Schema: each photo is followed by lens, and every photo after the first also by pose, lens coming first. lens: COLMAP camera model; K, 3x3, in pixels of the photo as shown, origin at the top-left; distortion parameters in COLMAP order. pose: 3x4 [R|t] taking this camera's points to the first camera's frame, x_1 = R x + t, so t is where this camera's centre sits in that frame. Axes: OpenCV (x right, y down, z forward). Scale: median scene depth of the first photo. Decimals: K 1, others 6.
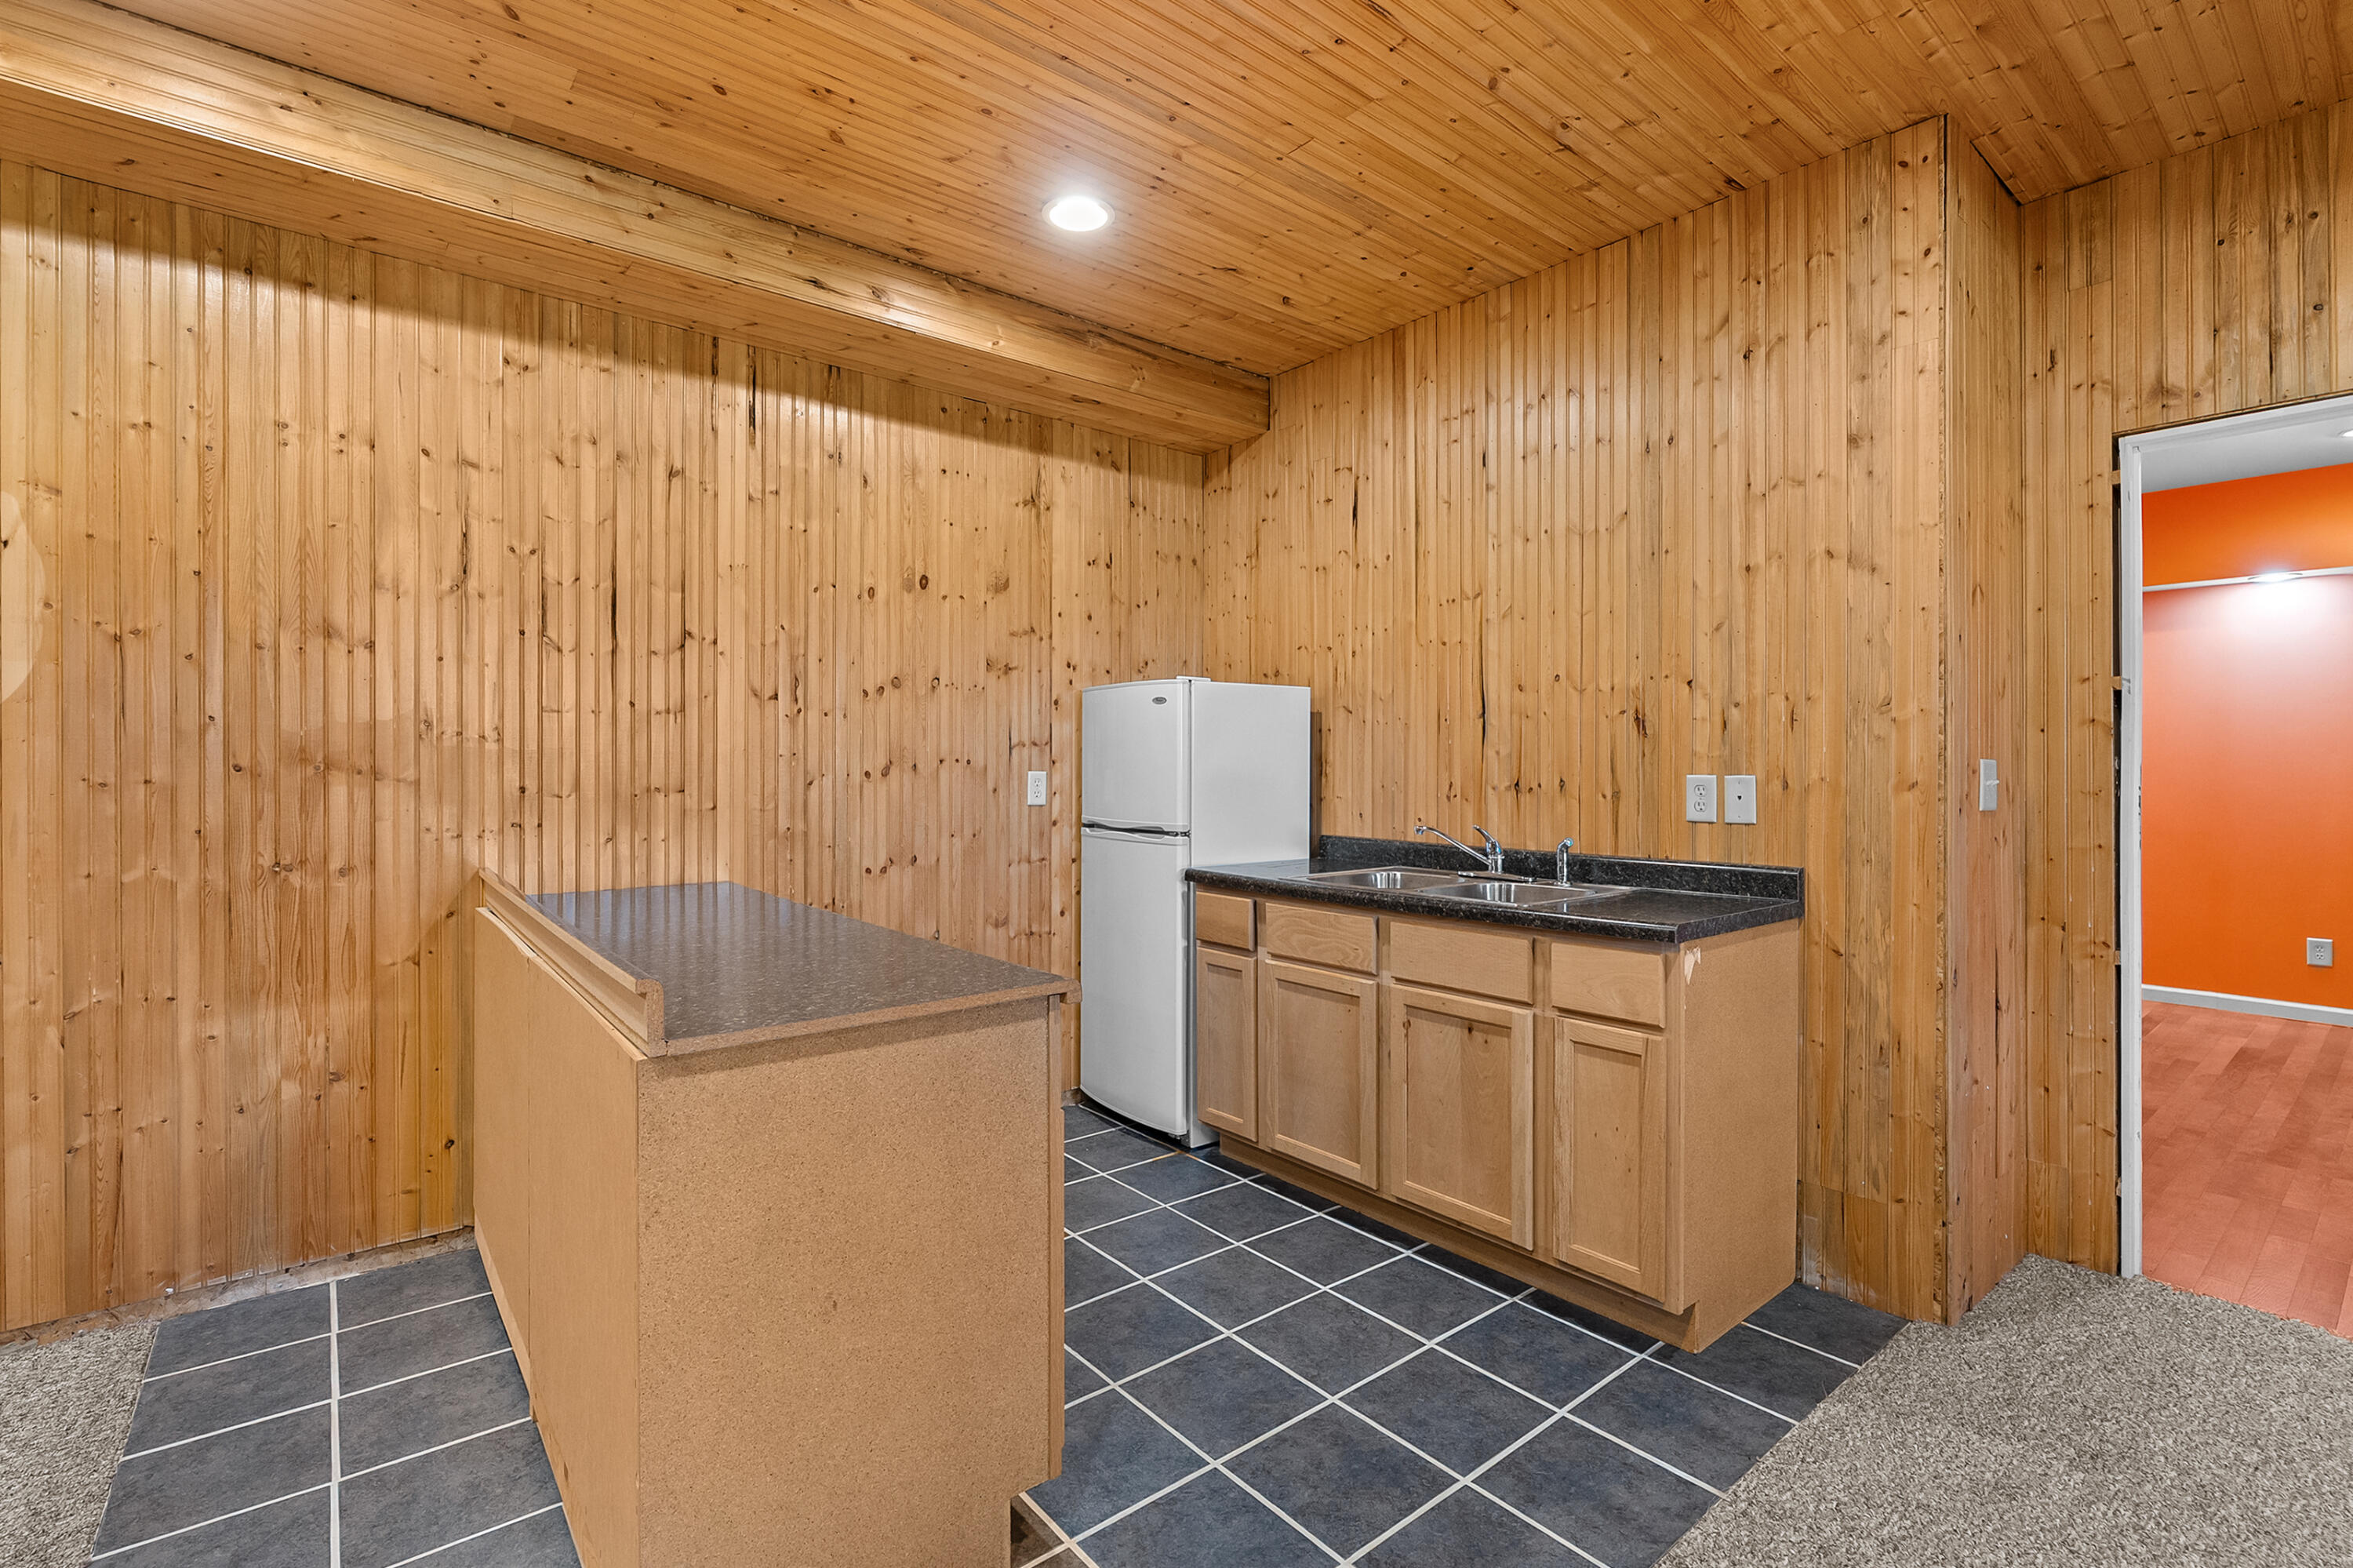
lens RADIAL K [[1051.2, 0, 1175.5], [0, 1051.2, 778.6], [0, 0, 1]] dist [-0.000309, 0.000267]
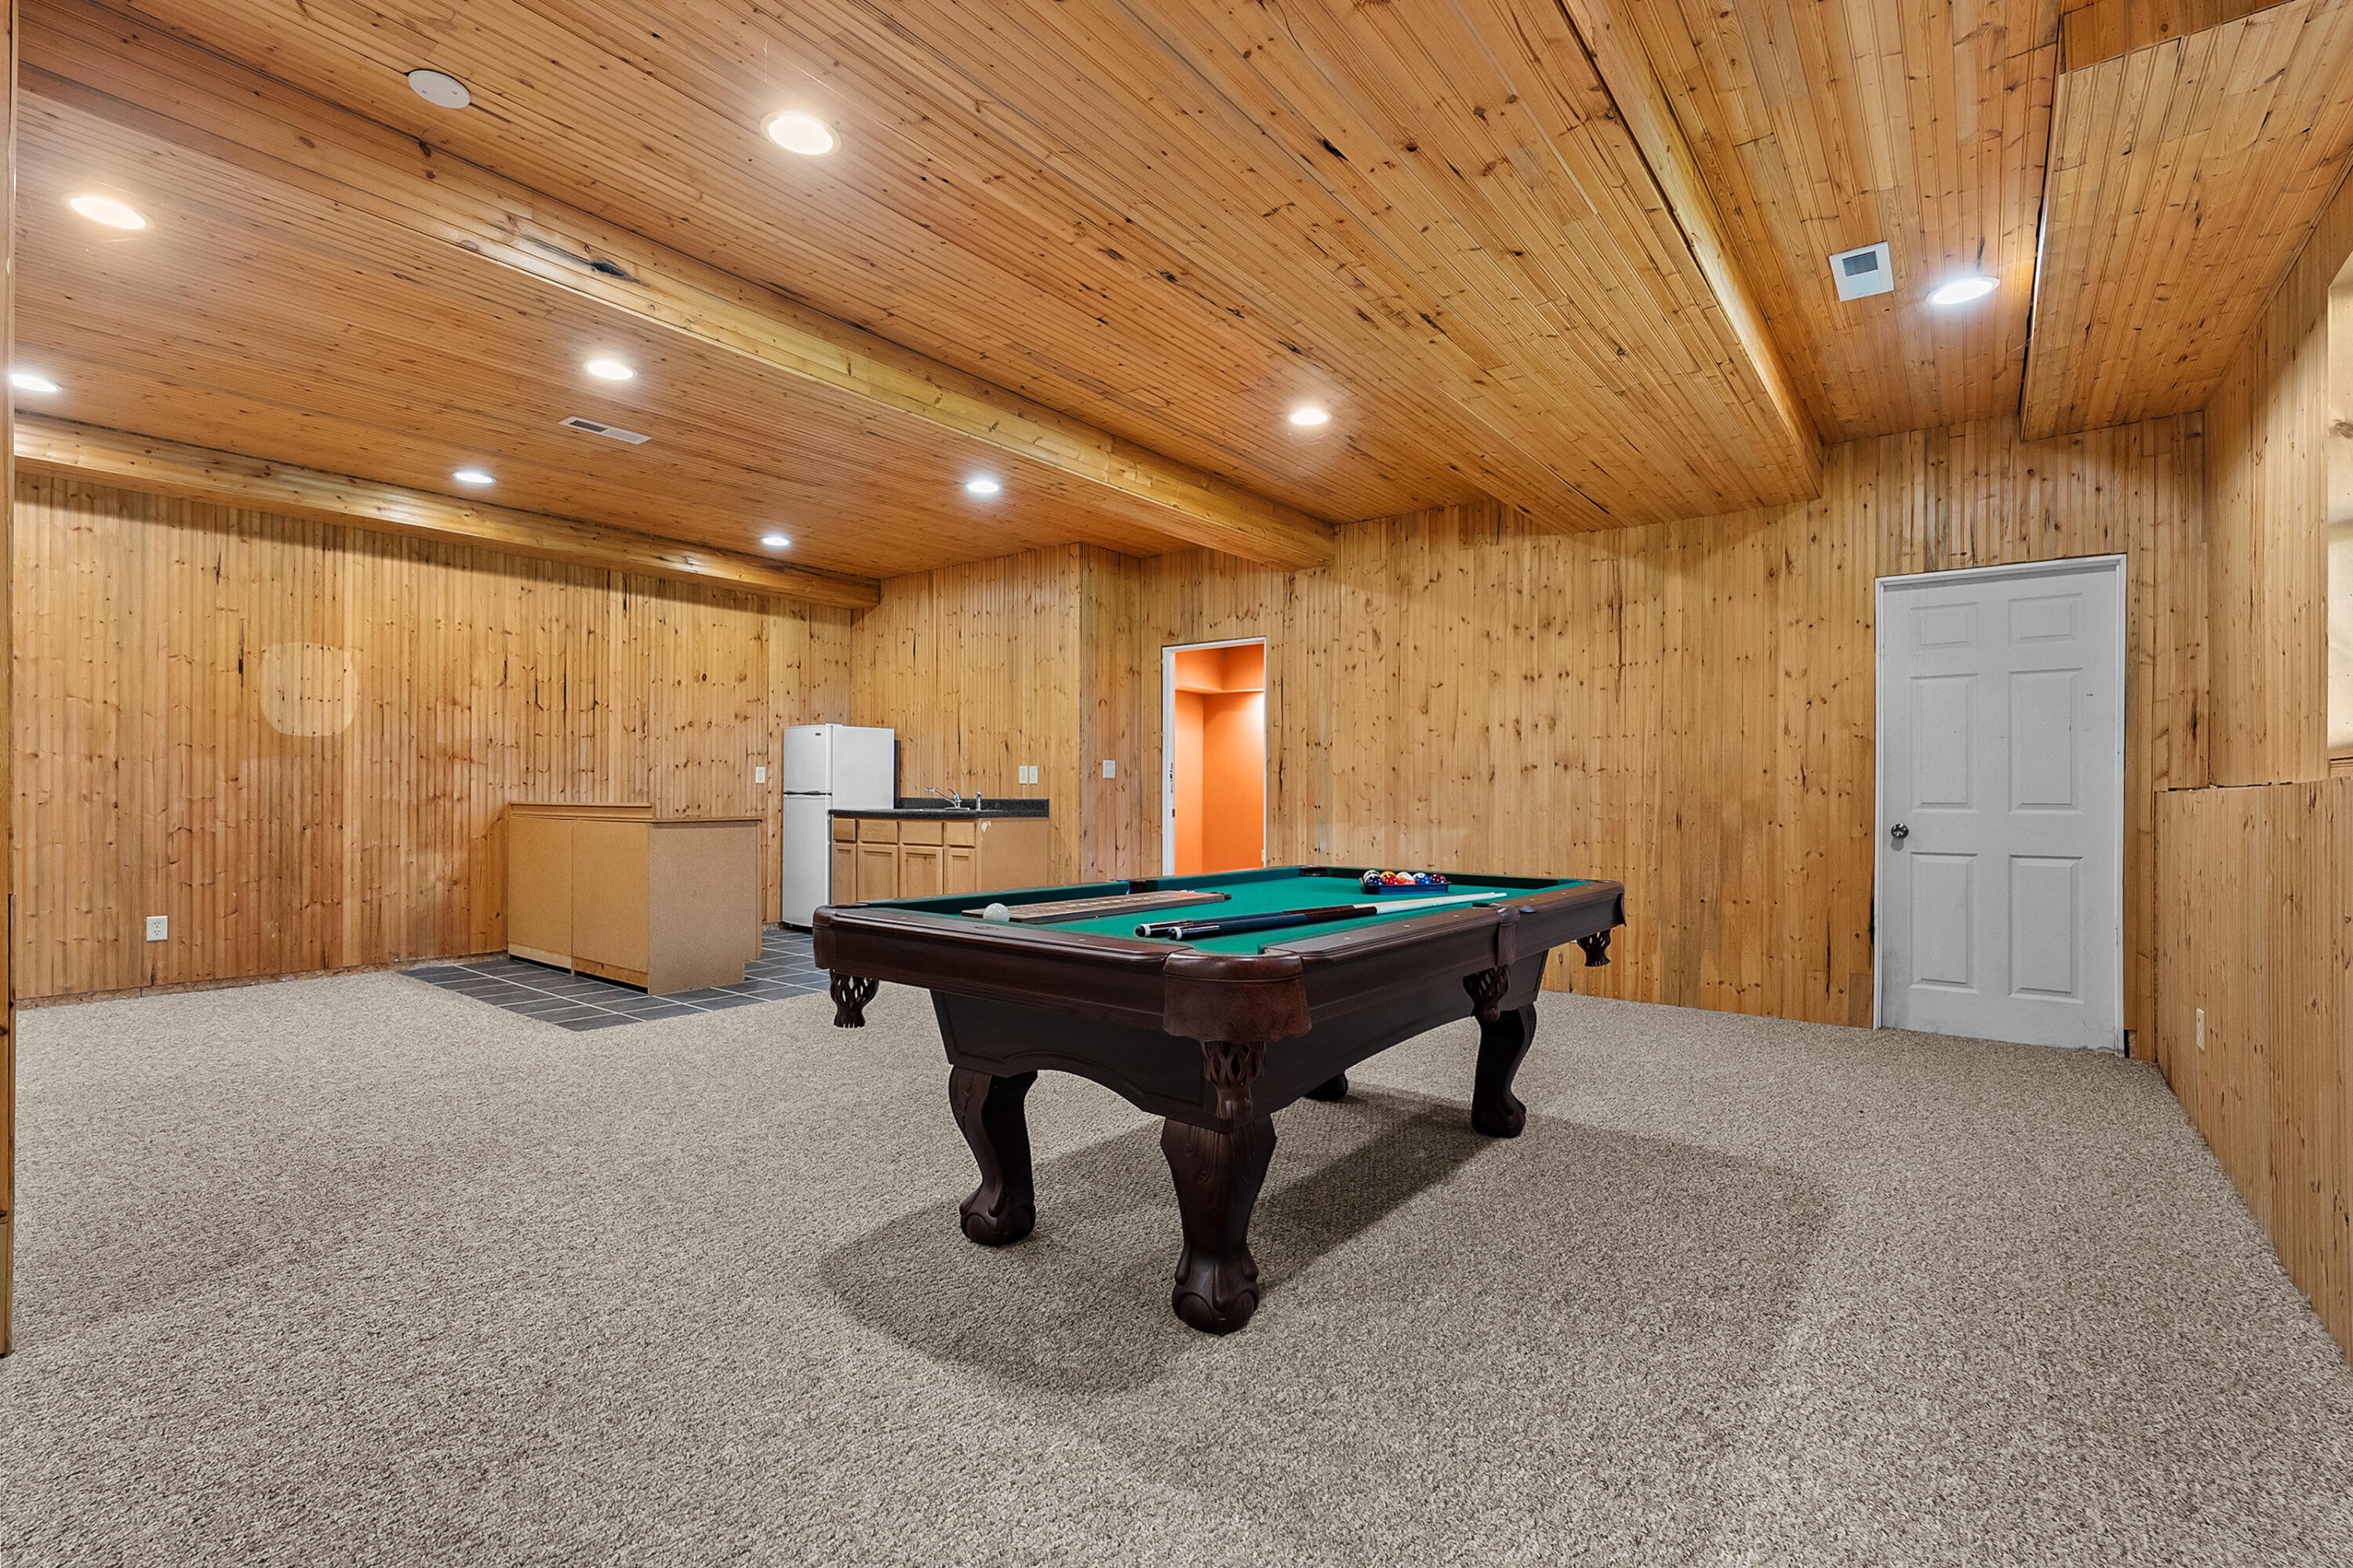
lens RADIAL K [[1051.2, 0, 1168.1], [0, 1051.2, 798.5], [0, 0, 1]] dist [-0.000309, 0.000267]
pose [[0.975539, 0.002031, 0.219817, 0.248839], [-0.000514, 0.999976, -0.006957, 0.087171], [-0.219825, 0.006674, 0.975516, -1.516090]]
